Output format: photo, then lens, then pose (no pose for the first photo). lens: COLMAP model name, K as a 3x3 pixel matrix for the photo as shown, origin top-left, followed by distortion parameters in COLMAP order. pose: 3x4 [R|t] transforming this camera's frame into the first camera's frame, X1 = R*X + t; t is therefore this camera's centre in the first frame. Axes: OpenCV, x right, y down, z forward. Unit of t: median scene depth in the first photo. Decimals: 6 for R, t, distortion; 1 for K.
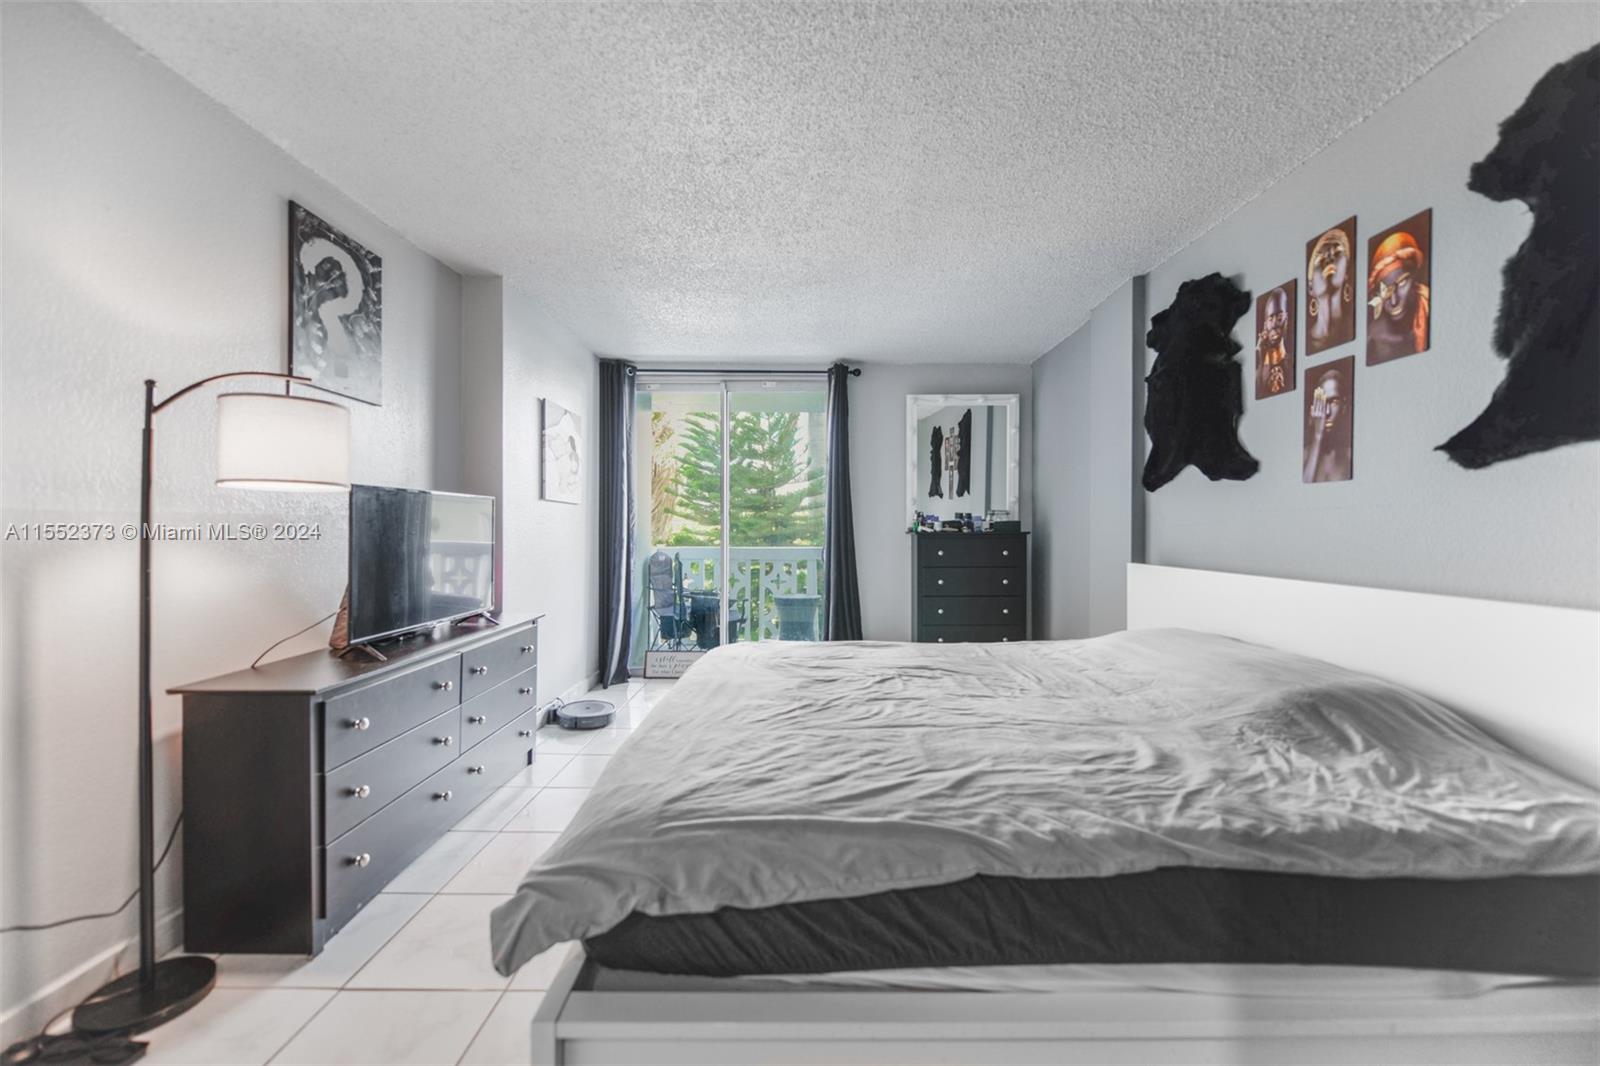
lens RADIAL K [[625.3, 0, 797.9], [0, 625.3, 531.4], [0, 0, 1]] dist [0.019062, -0.003492]
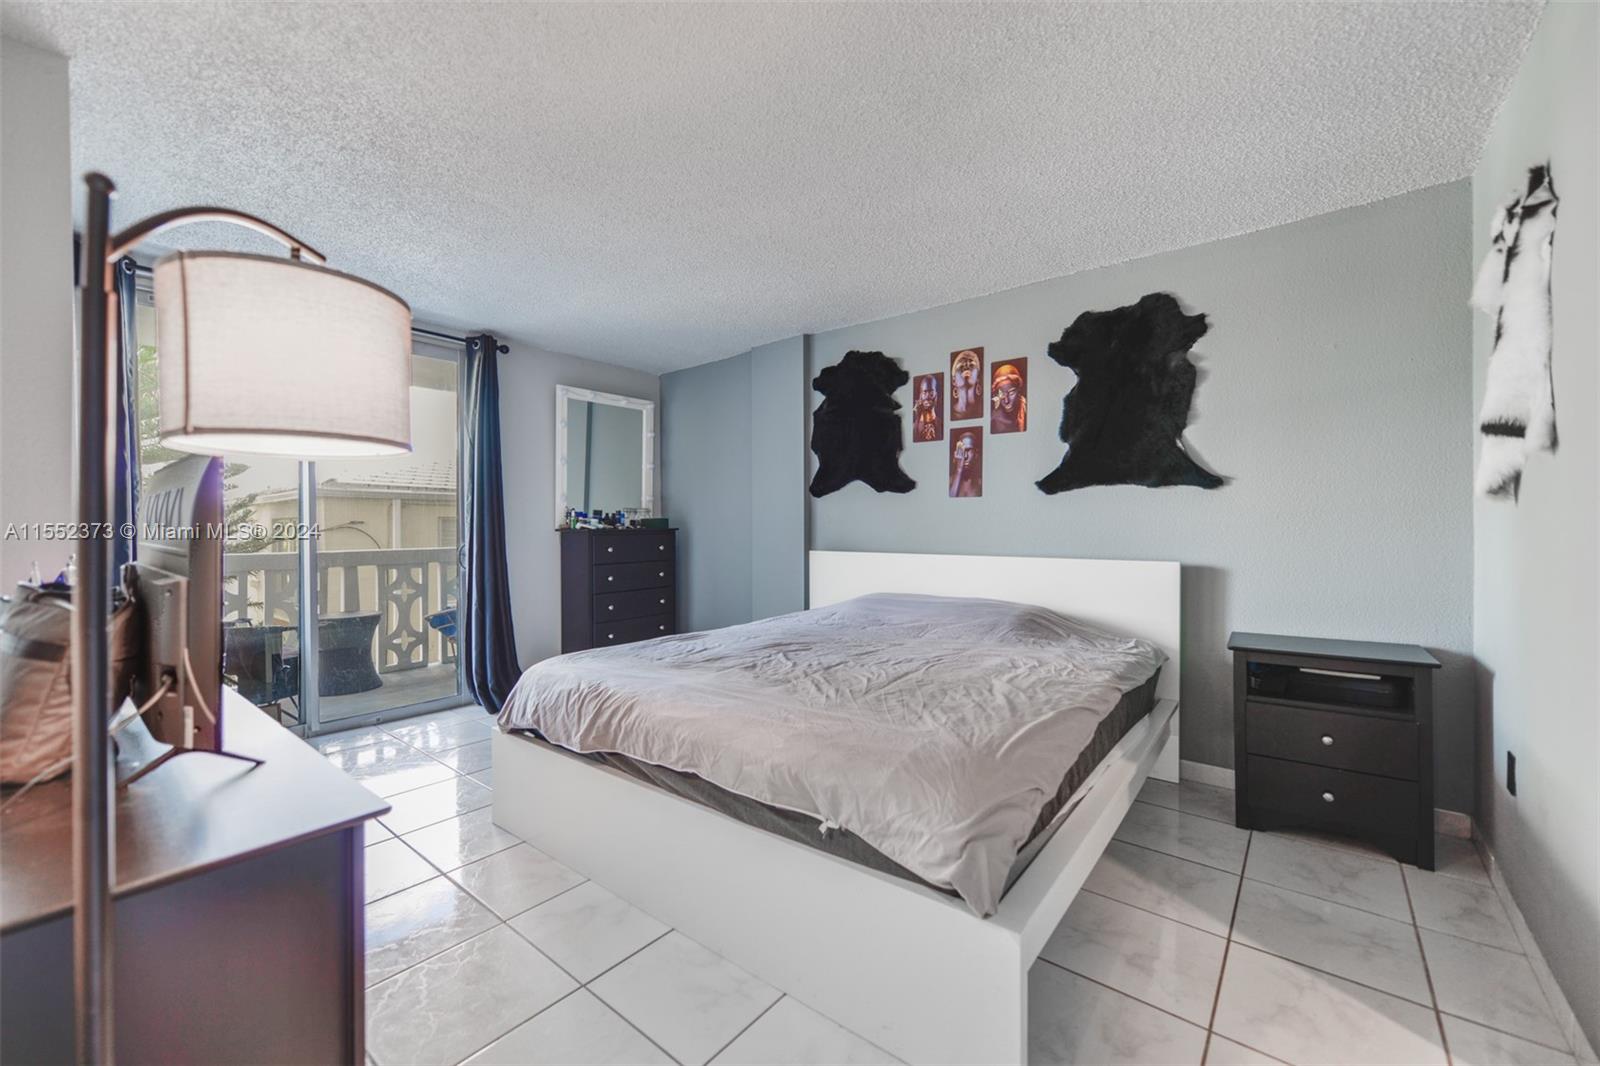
lens RADIAL K [[625.3, 0, 797.9], [0, 625.3, 531.4], [0, 0, 1]] dist [0.019062, -0.003492]
pose [[0.637666, -0.006459, 0.770286, -0.739255], [0.005278, 0.999978, 0.004015, 0.005075], [-0.770295, 0.001505, 0.637686, 0.263191]]
